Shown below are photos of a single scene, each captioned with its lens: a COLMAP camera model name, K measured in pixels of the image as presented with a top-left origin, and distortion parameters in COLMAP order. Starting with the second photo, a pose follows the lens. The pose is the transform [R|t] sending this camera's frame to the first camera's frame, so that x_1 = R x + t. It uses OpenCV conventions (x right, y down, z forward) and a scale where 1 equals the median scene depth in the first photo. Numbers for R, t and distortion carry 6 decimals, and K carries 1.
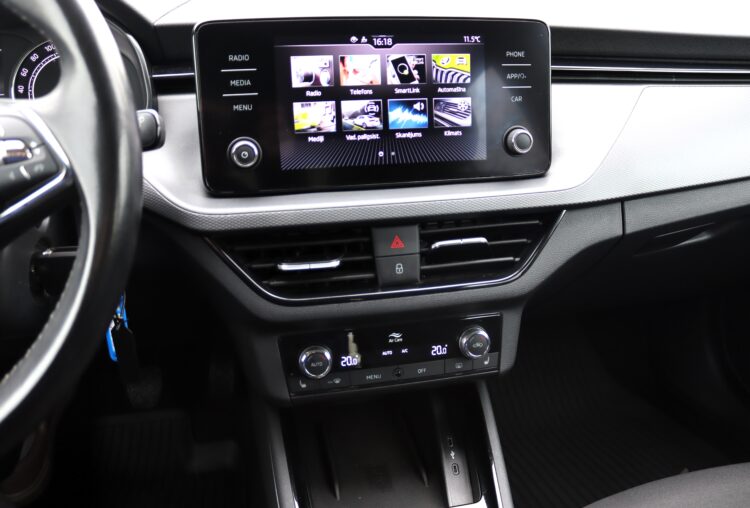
lens RADIAL K [[630.0, 0, 378.1], [0, 630.0, 241.7], [0, 0, 1]] dist [-0.154965, 0.145107]
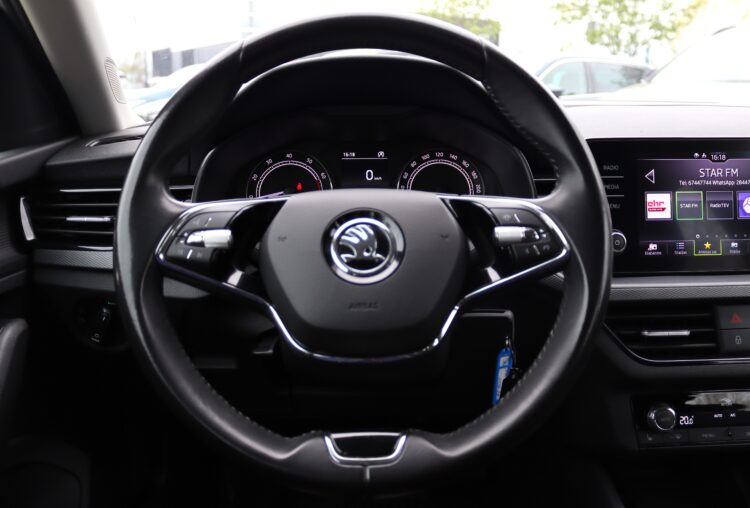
lens RADIAL K [[662.1, 0, 374.5], [0, 662.1, 224.8], [0, 0, 1]] dist [-0.085012, 0.011603]
pose [[0.979989, 0.017288, -0.198300, -0.402421], [-0.055984, 0.979946, -0.191238, 0.099523], [0.191017, 0.198513, 0.961304, -0.357738]]
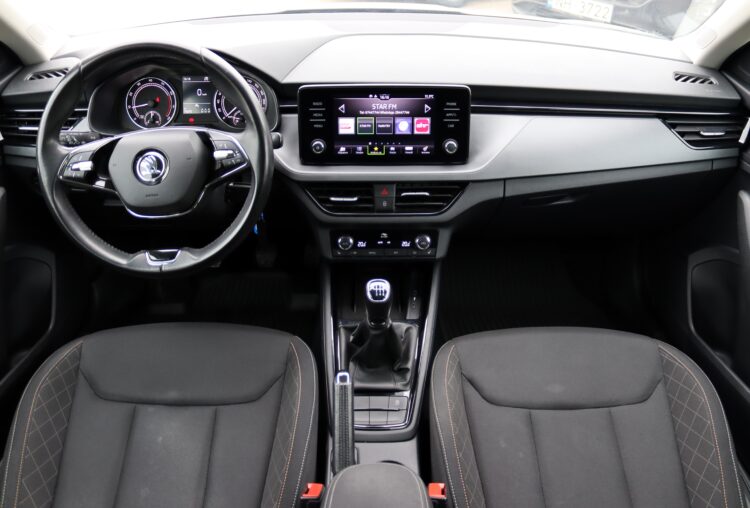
lens RADIAL K [[630.0, 0, 378.1], [0, 630.0, 241.7], [0, 0, 1]] dist [-0.154965, 0.145107]
pose [[0.978717, 0.102667, -0.177685, 0.404966], [-0.076493, 0.985970, 0.148366, -0.146243], [0.190424, -0.131617, 0.972839, -1.118359]]
